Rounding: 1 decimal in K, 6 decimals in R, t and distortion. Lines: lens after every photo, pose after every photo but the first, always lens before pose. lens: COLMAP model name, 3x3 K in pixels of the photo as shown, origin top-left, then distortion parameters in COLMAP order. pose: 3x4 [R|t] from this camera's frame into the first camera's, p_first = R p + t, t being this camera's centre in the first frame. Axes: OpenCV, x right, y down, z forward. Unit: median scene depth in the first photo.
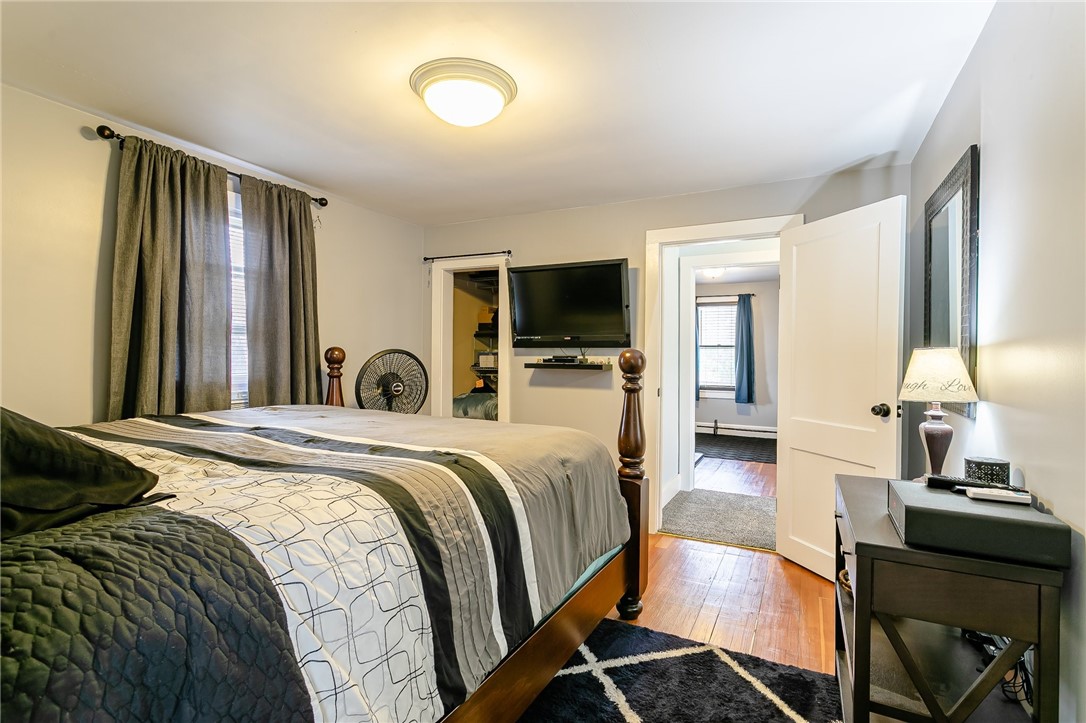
lens RADIAL K [[508.4, 0, 543.0], [0, 508.4, 361.5], [0, 0, 1]] dist [0.003338, 0.000409]
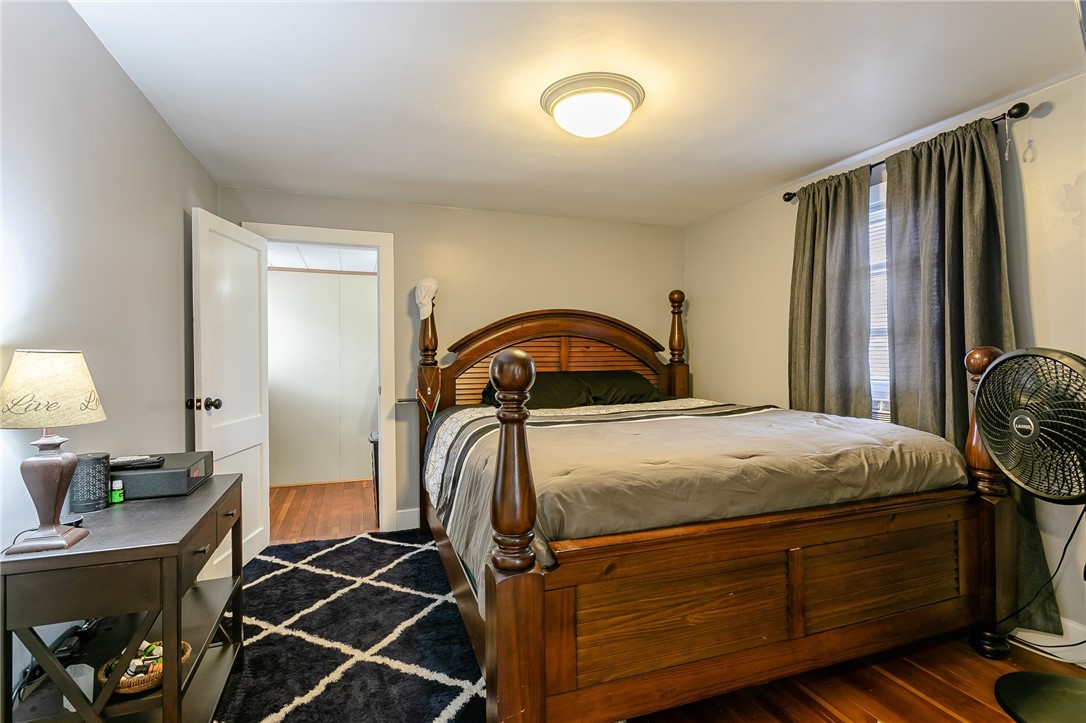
lens RADIAL K [[508.4, 0, 543.0], [0, 508.4, 361.5], [0, 0, 1]] dist [0.003338, 0.000409]
pose [[-0.670655, 0.004978, -0.741753, 0.487153], [-0.005670, 0.999914, 0.011838, -0.017483], [0.741748, 0.012145, -0.670569, 1.170907]]
